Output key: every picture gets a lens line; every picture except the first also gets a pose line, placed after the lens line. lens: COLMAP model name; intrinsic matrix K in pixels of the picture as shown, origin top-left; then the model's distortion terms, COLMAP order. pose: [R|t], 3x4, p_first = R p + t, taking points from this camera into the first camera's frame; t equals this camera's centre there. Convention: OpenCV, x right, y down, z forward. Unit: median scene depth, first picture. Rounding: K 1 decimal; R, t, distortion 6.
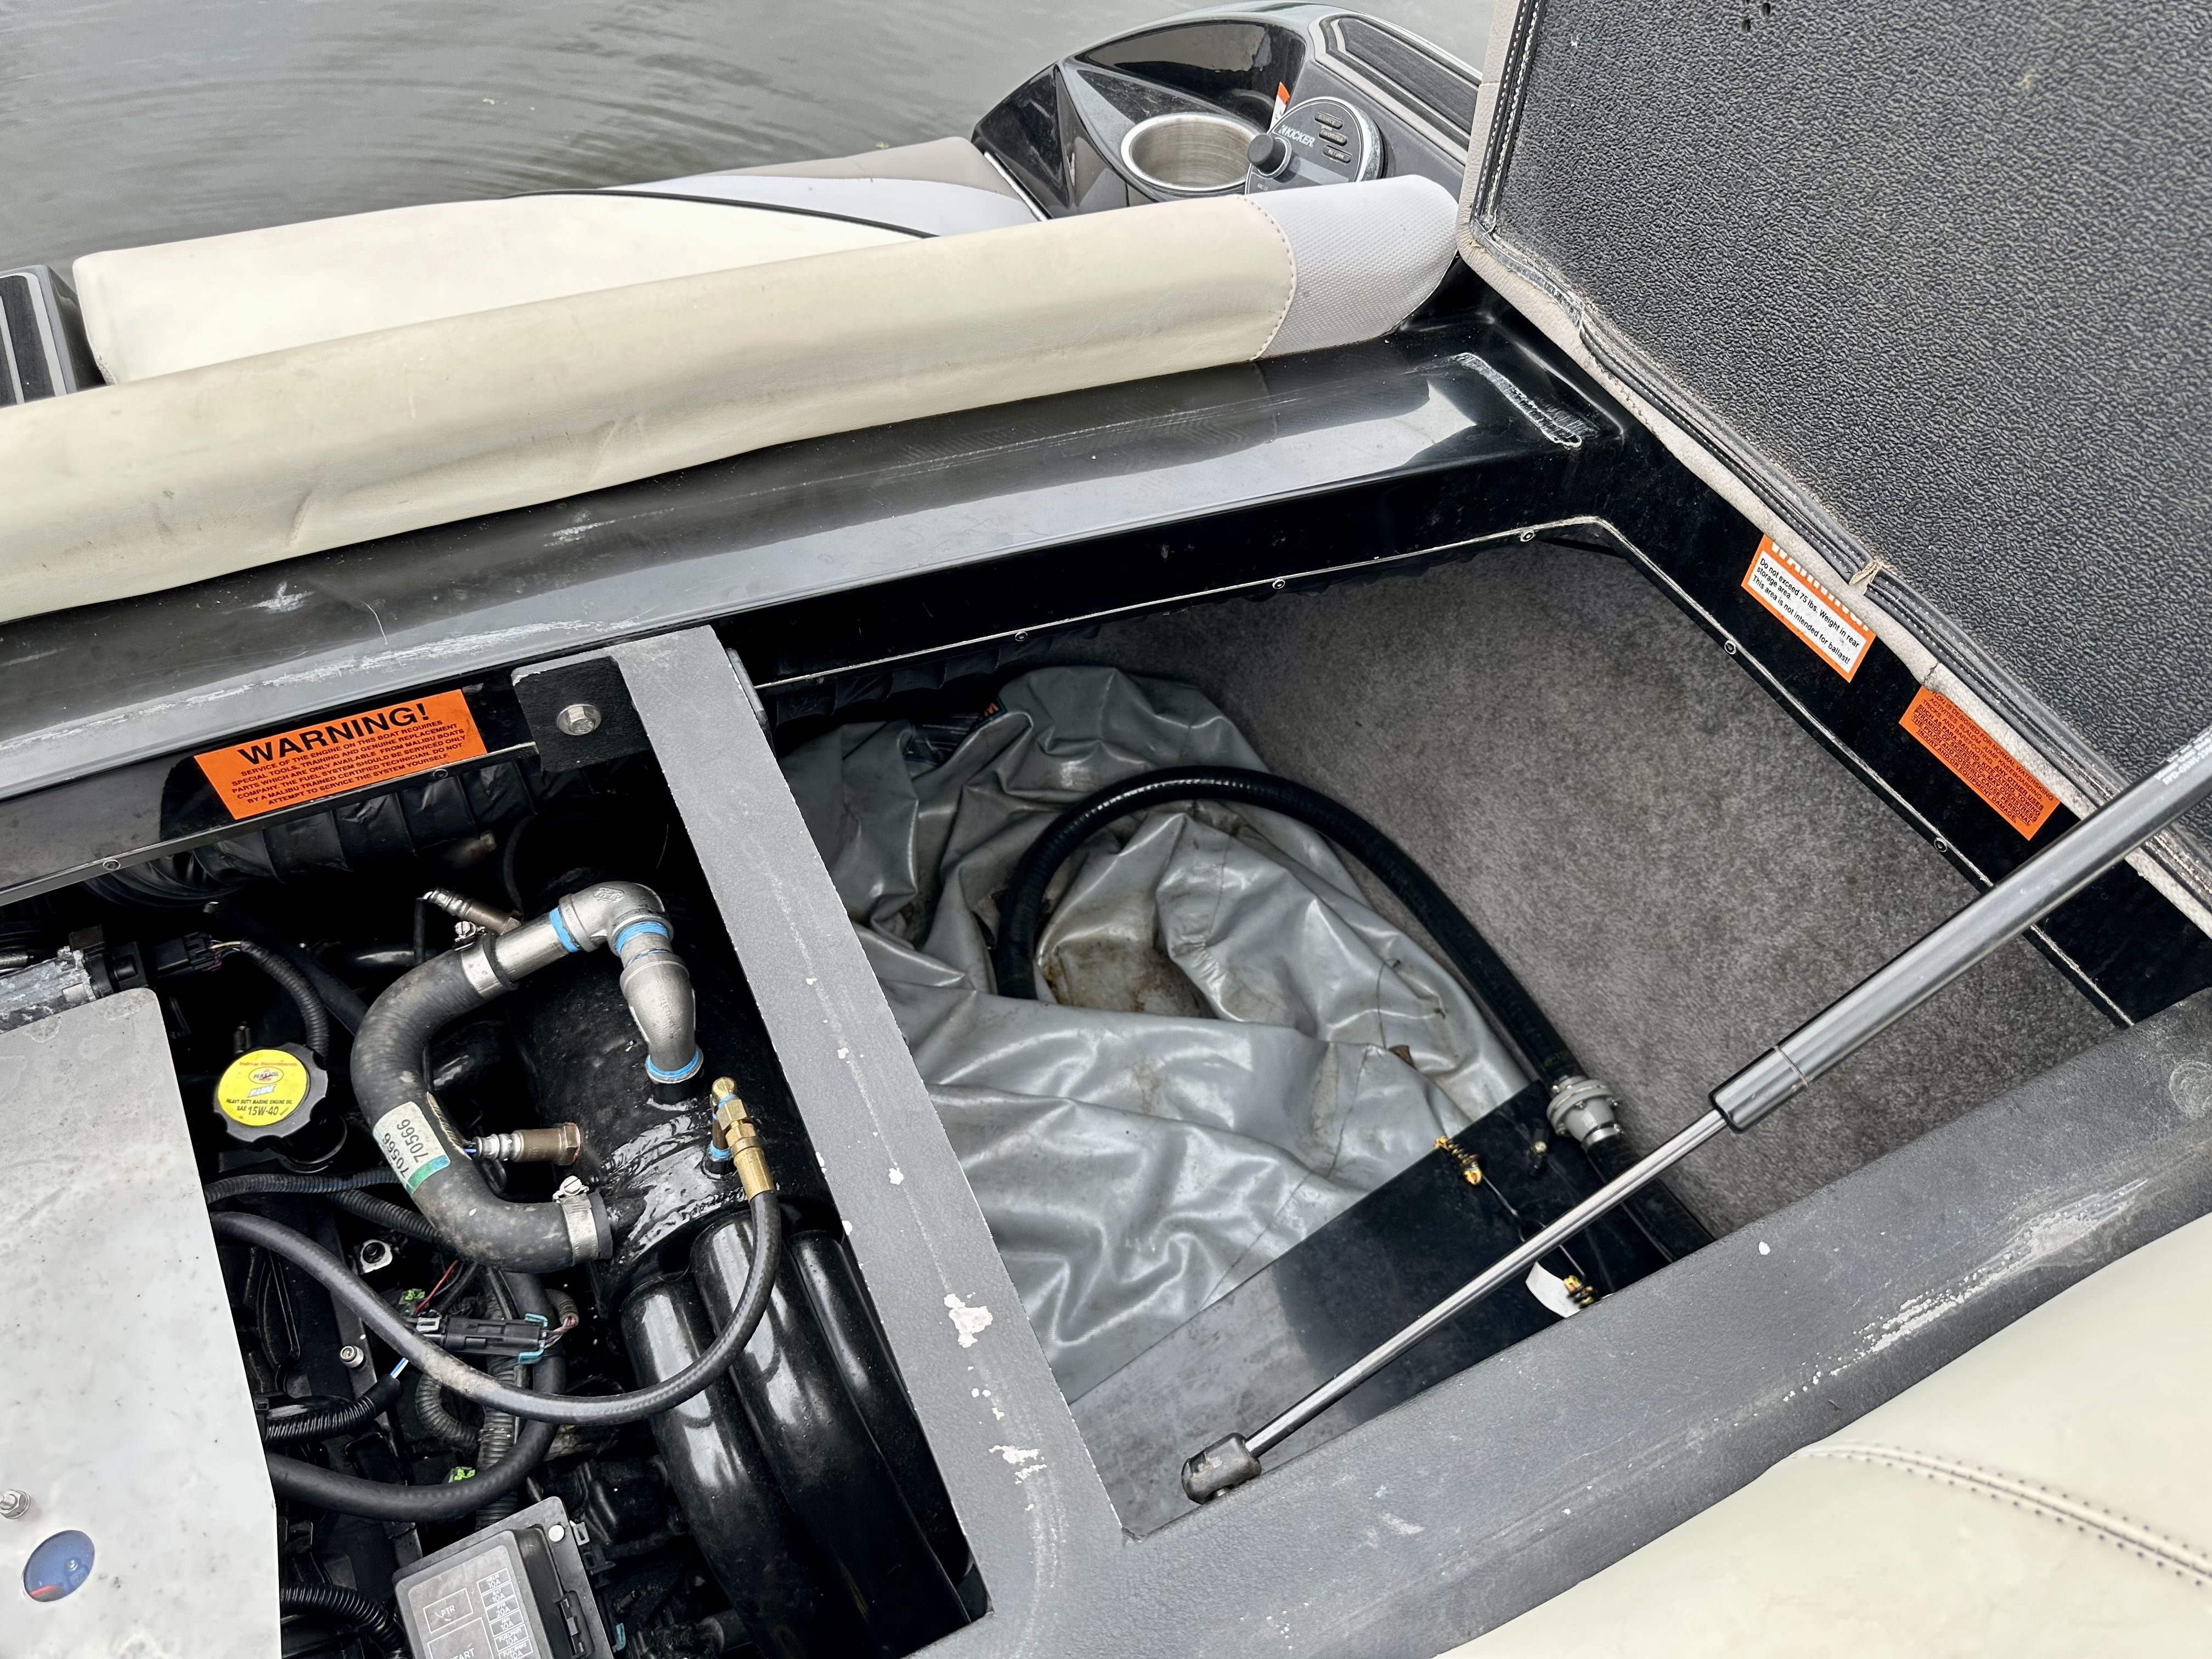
lens RADIAL K [[1481.9, 0, 1106.0], [0, 1481.9, 829.5], [0, 0, 1]] dist [-0.074310, 0.061158]
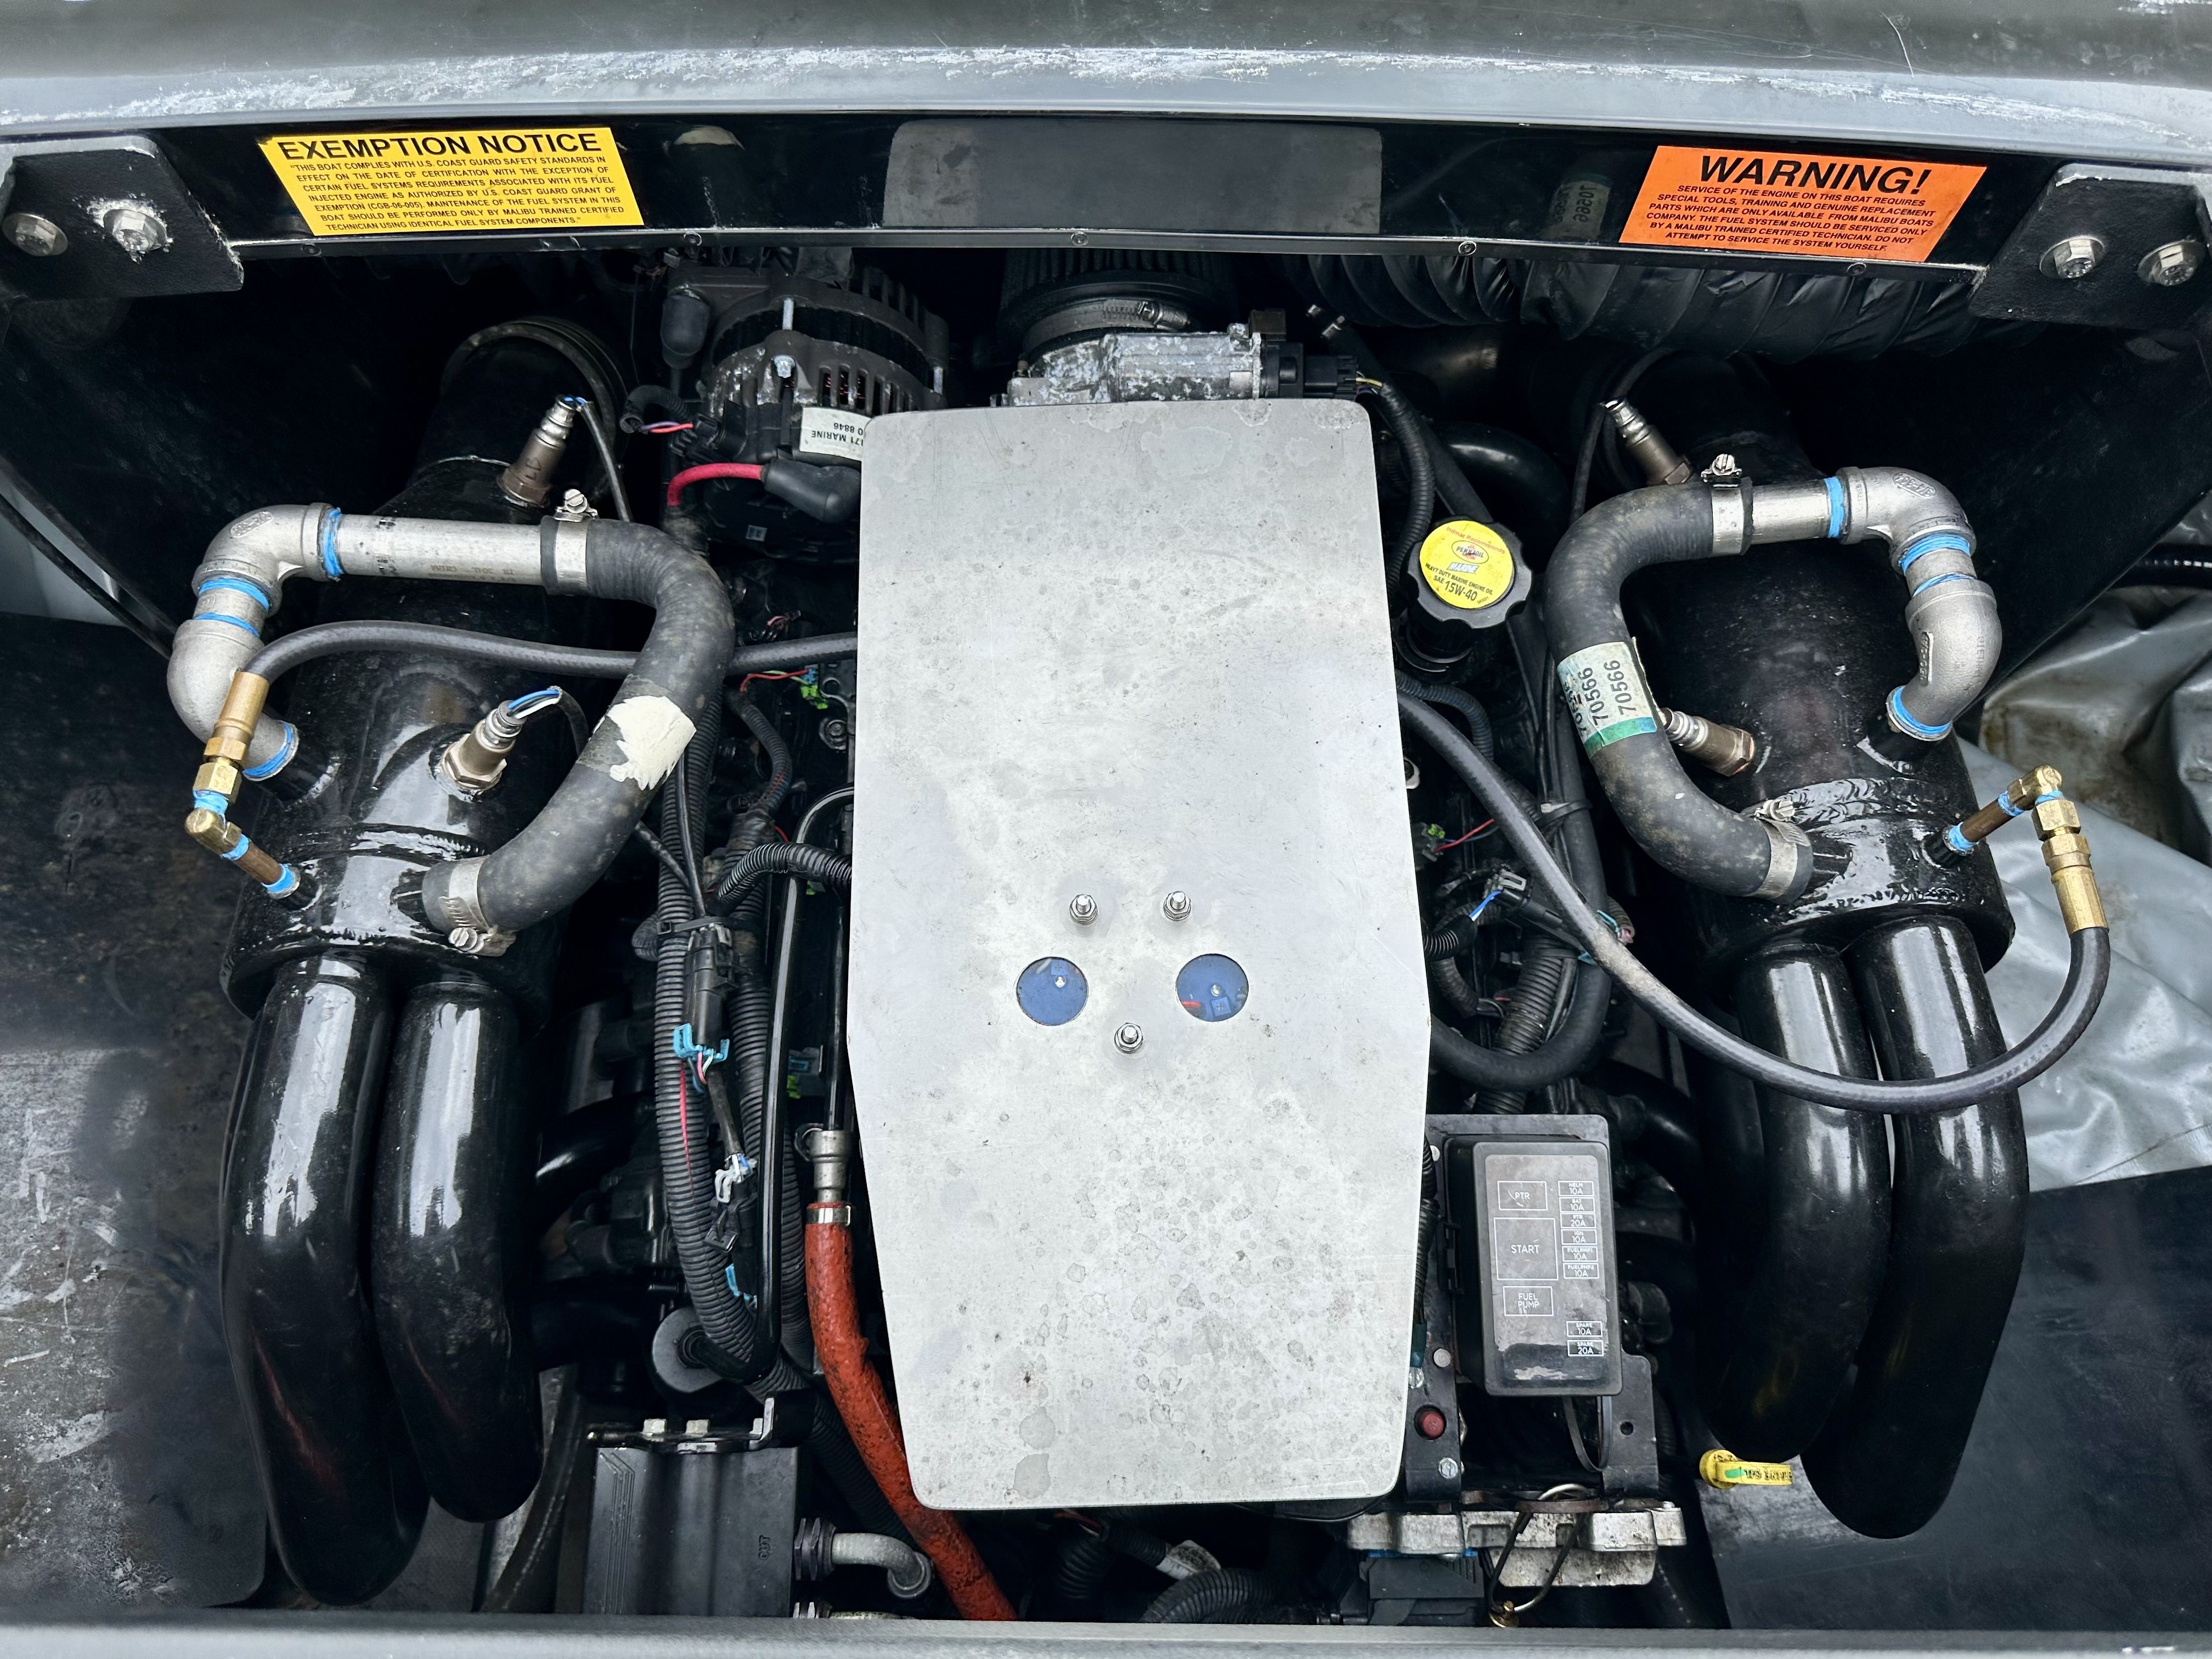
lens RADIAL K [[1547.9, 0, 1106.0], [0, 1547.9, 829.5], [0, 0, 1]] dist [-0.003469, -0.005568]
pose [[0.899540, 0.390420, -0.195959, -0.533206], [-0.335083, 0.904484, 0.263871, 0.149711], [0.280263, -0.171700, 0.944443, 0.050174]]
